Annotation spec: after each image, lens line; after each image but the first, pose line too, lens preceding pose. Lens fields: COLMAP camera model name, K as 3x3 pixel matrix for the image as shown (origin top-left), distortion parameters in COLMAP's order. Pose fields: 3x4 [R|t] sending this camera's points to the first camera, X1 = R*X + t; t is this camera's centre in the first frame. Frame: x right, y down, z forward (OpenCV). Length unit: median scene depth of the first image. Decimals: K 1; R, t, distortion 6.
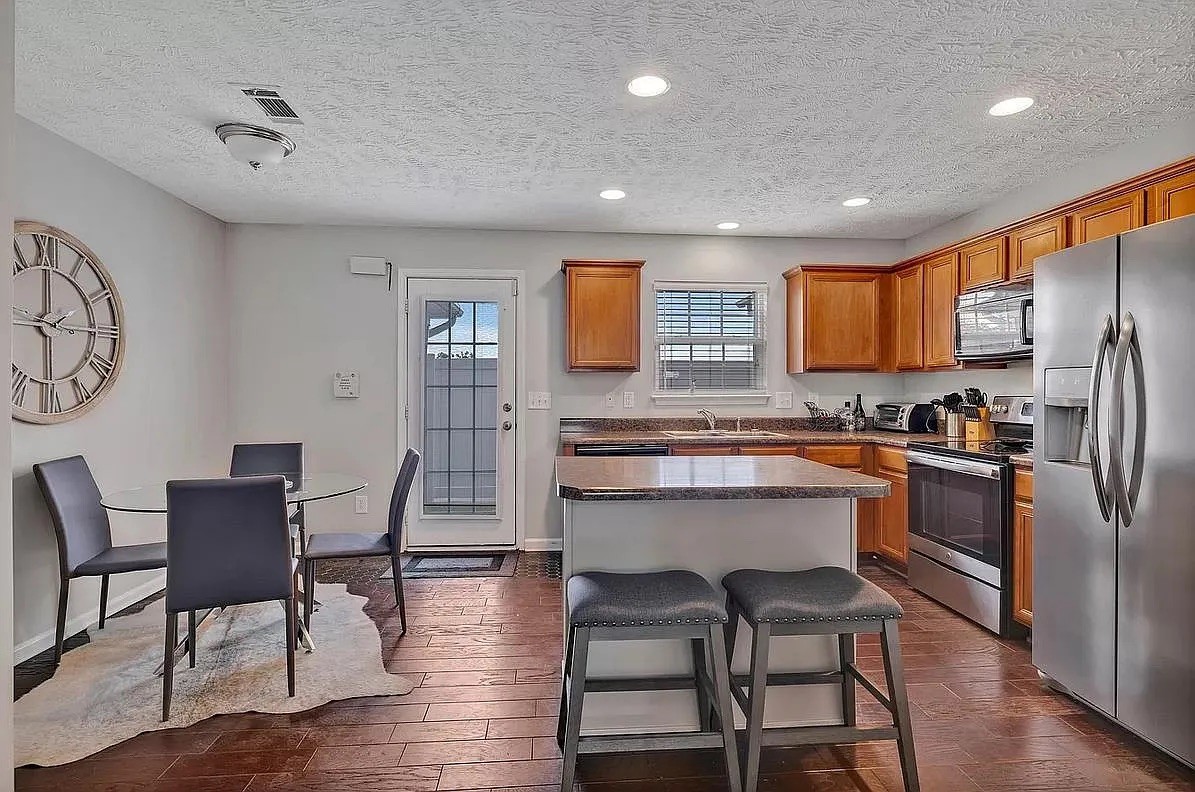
lens RADIAL K [[596.9, 0, 597.5], [0, 596.9, 396.0], [0, 0, 1]] dist [-0.000168, -0.000313]
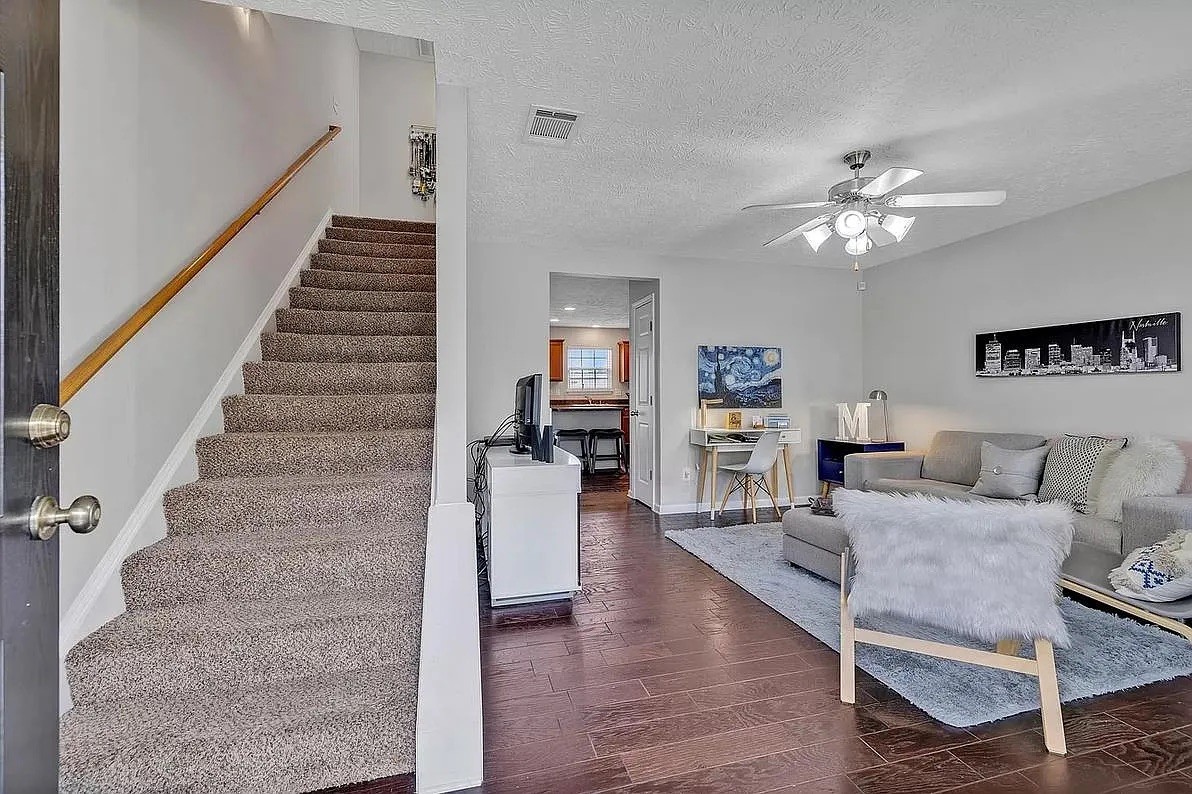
lens RADIAL K [[516.3, 0, 596.0], [0, 516.3, 397.0], [0, 0, 1]] dist [0.000219, 0.000018]
pose [[0.985281, -0.004674, 0.170877, -0.163381], [0.005588, 0.999973, -0.004864, 0.038505], [-0.170850, 0.005747, 0.985280, -1.194863]]
